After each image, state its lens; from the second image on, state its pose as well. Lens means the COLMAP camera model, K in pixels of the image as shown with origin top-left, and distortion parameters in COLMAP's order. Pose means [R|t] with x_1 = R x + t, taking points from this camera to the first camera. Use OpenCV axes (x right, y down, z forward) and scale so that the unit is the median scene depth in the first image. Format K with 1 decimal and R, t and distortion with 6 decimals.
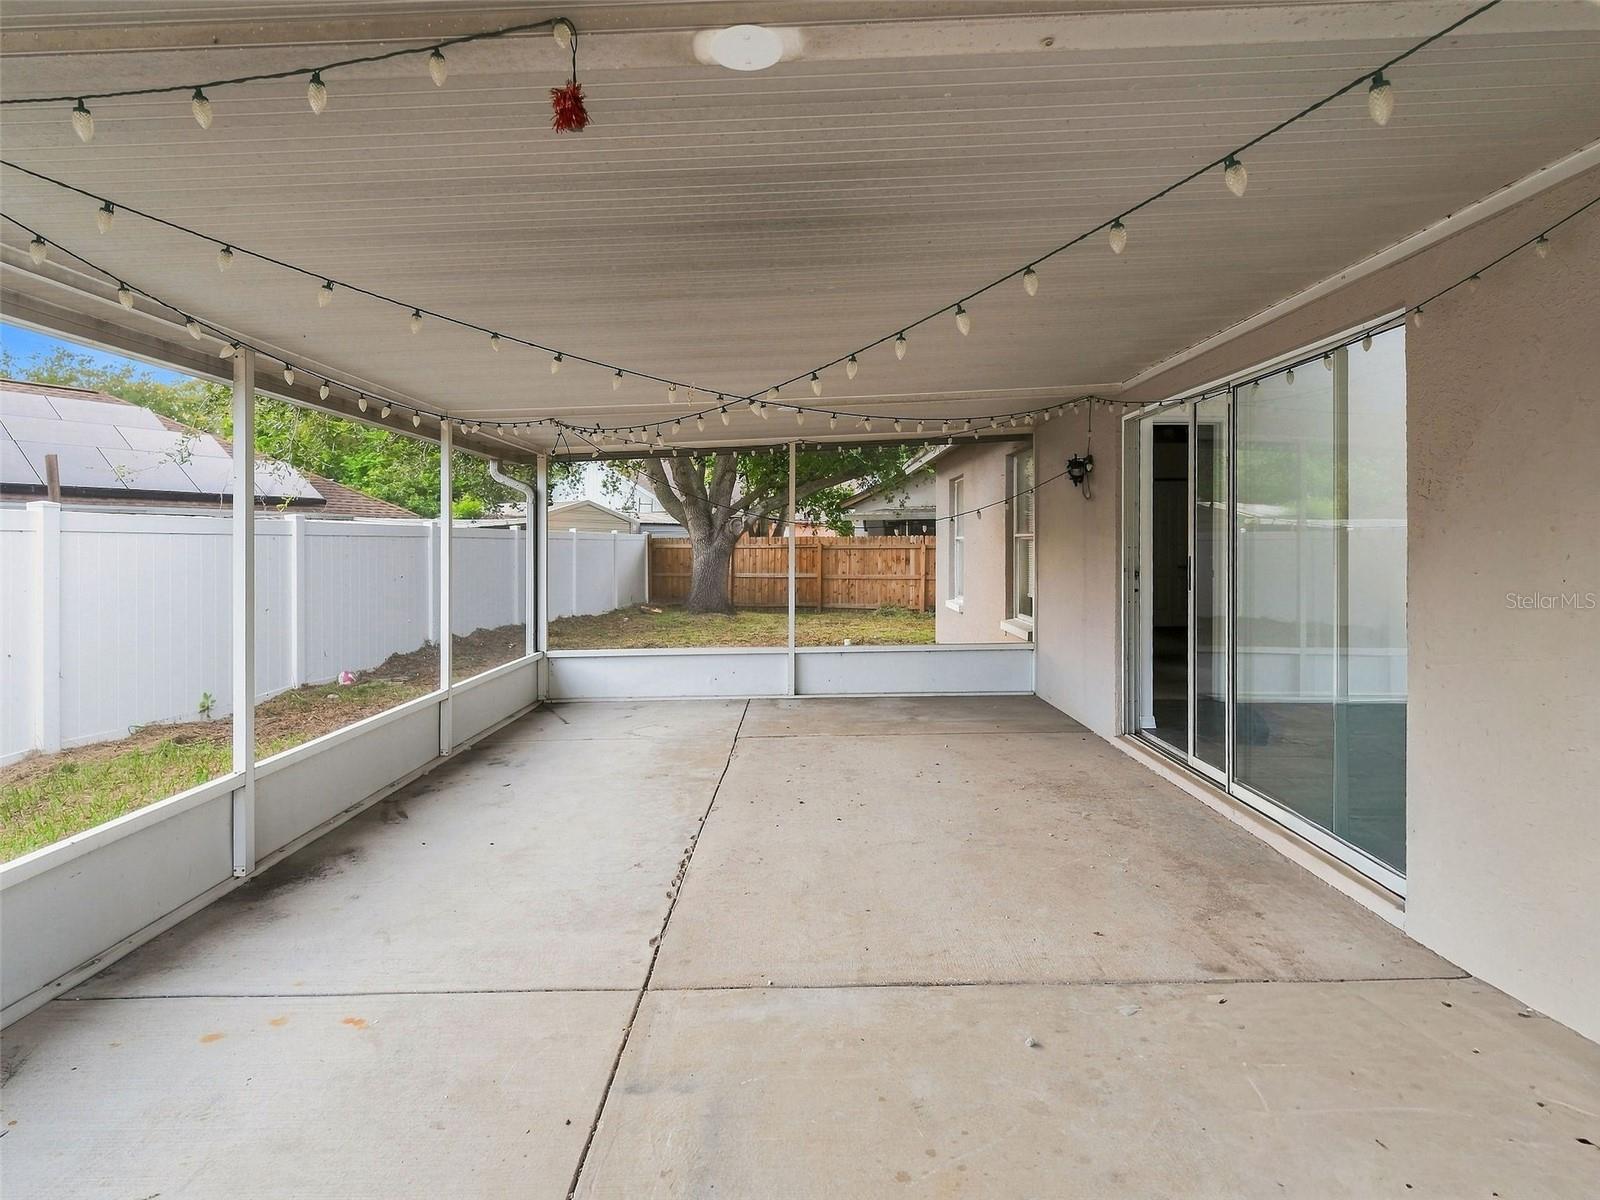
lens RADIAL K [[759.8, 0, 793.0], [0, 759.8, 608.0], [0, 0, 1]] dist [0.016672, -0.012006]
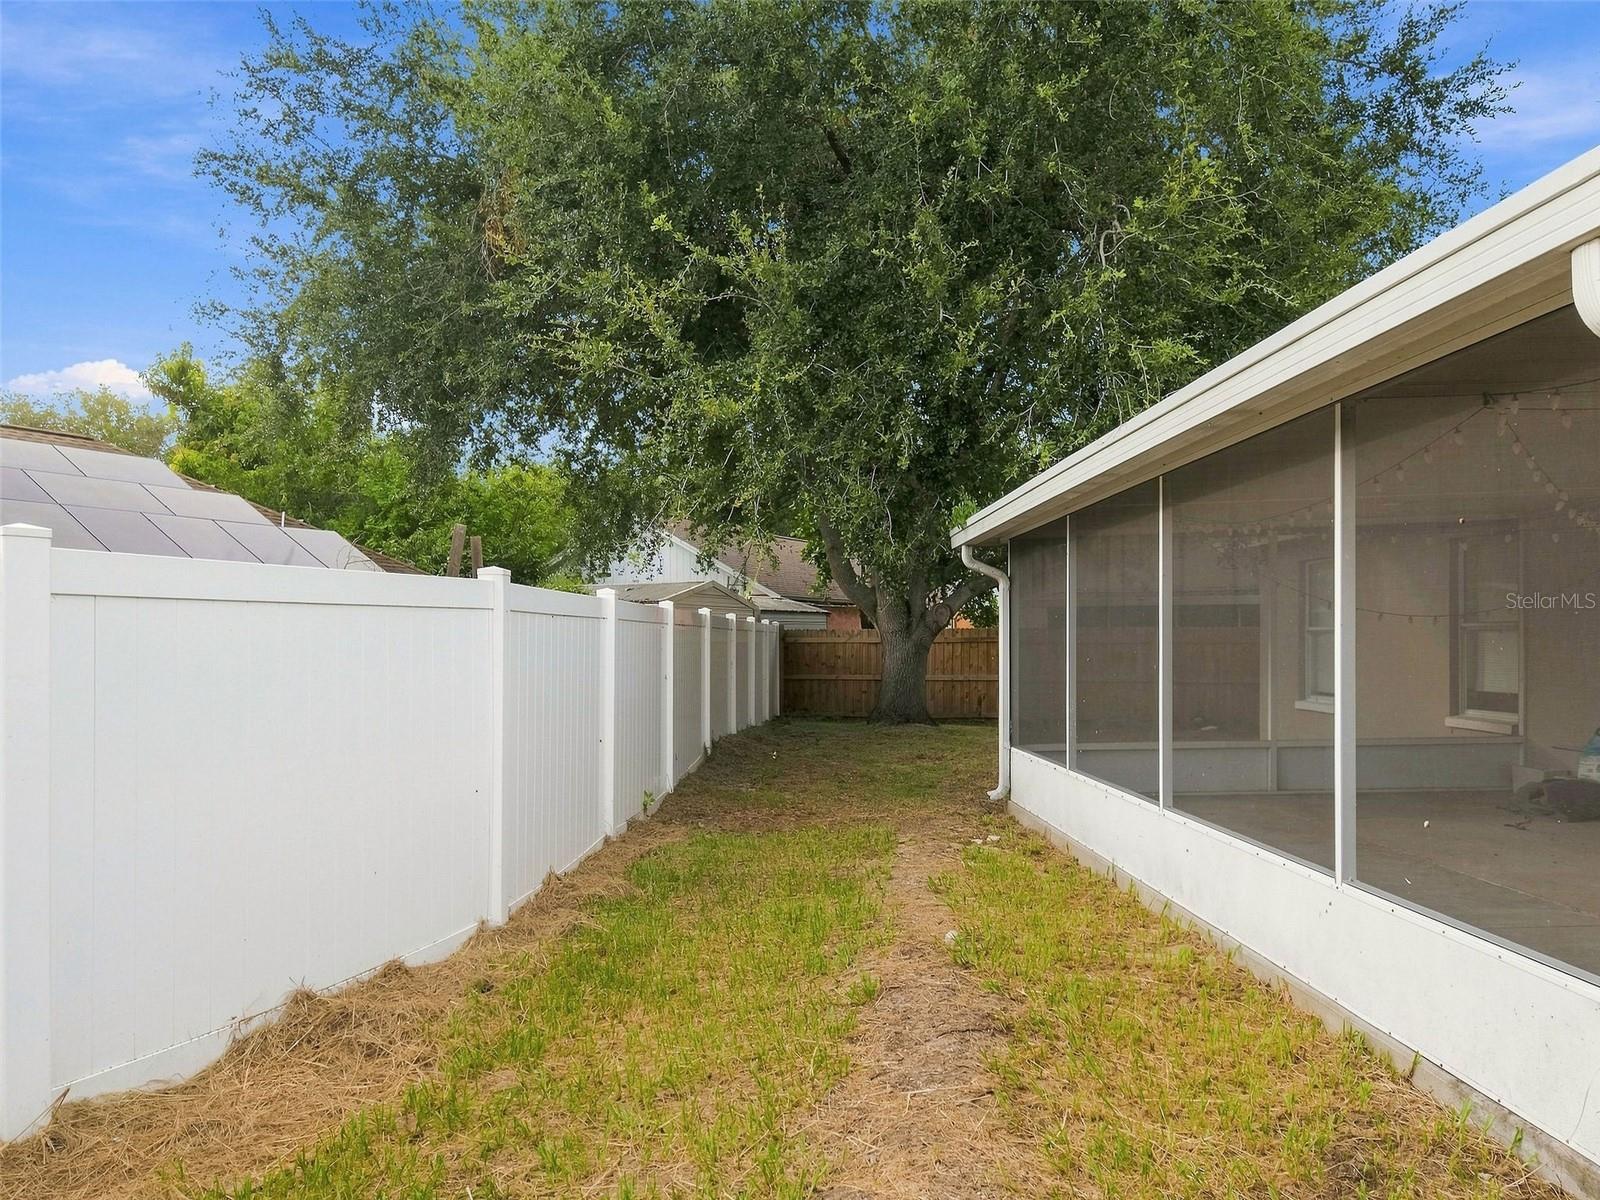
lens RADIAL K [[1142.3, 0, 792.9], [0, 1142.3, 629.6], [0, 0, 1]] dist [0.001760, 0.002821]
pose [[0.999105, -0.000695, 0.042285, -0.246718], [0.004554, 0.995819, -0.091236, 0.014265], [-0.042045, 0.091347, 0.994931, -0.162148]]
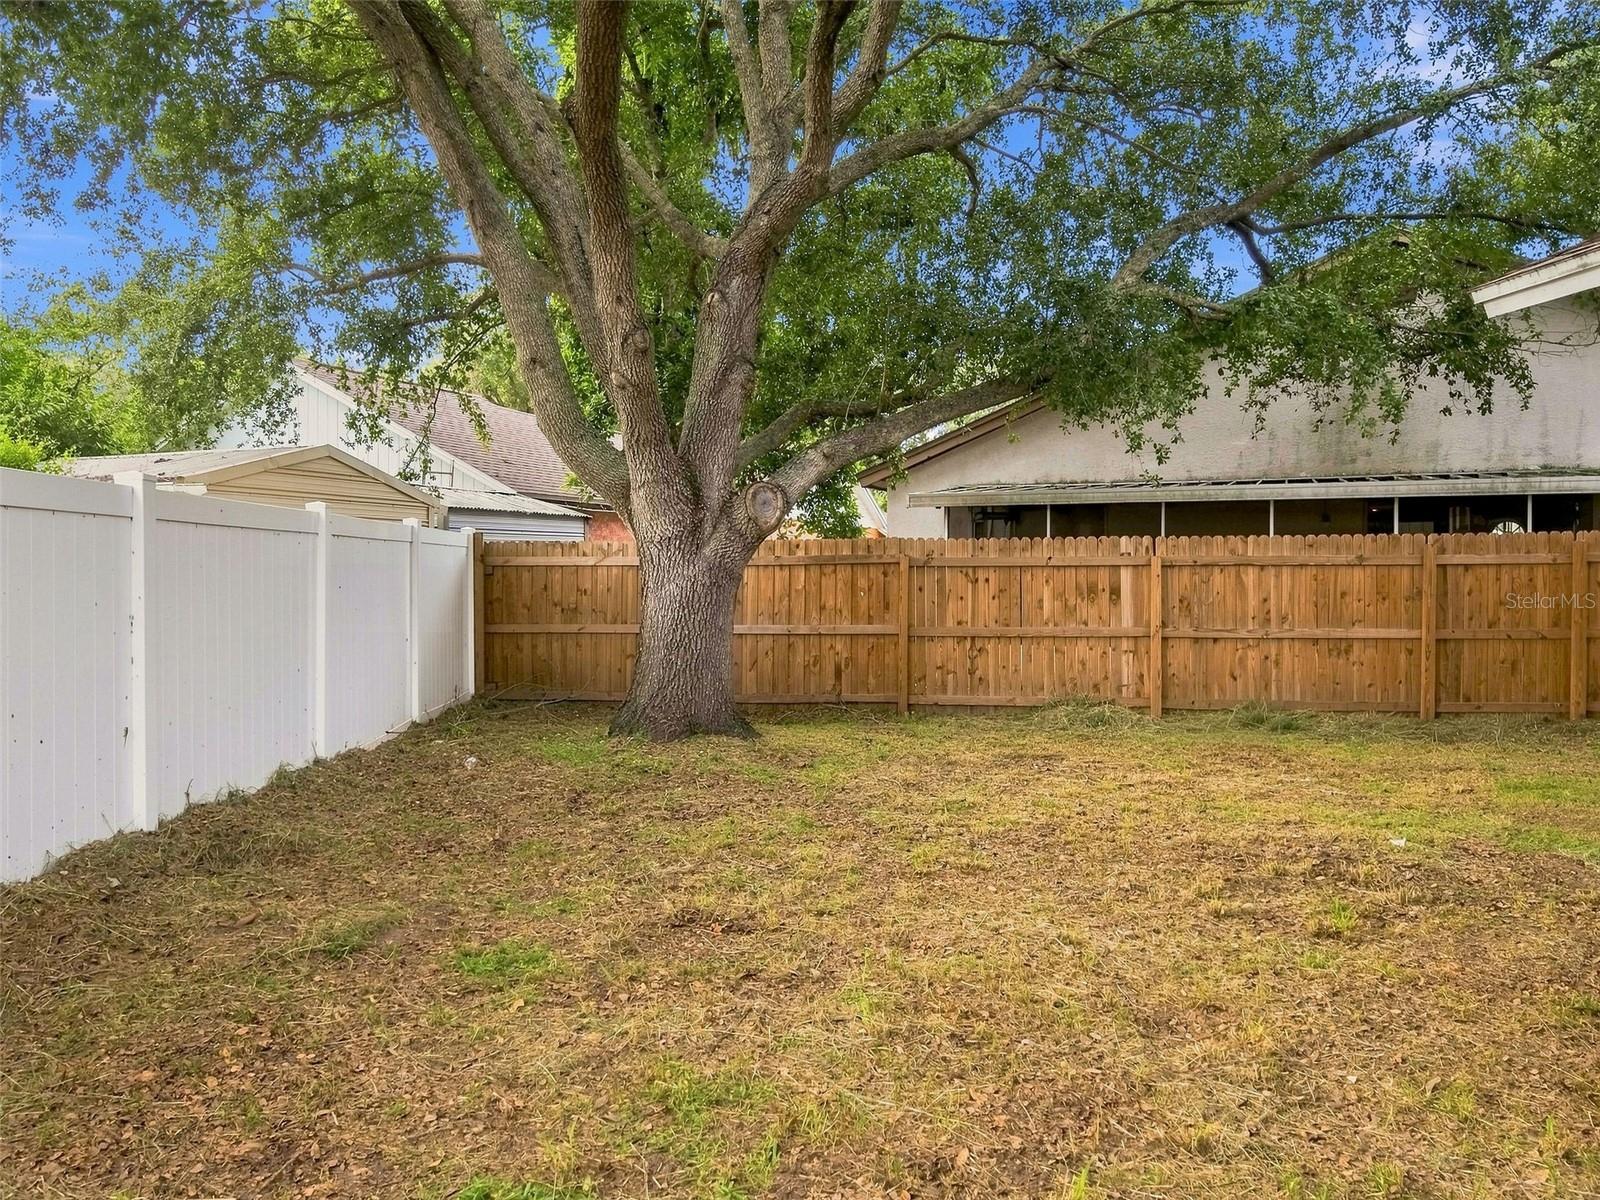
lens RADIAL K [[1142.3, 0, 792.9], [0, 1142.3, 629.6], [0, 0, 1]] dist [0.001760, 0.002821]
pose [[0.983917, -0.009922, 0.178351, -0.143108], [0.015268, 0.999474, -0.028629, -0.025470], [-0.177973, 0.030891, 0.983550, 0.385415]]
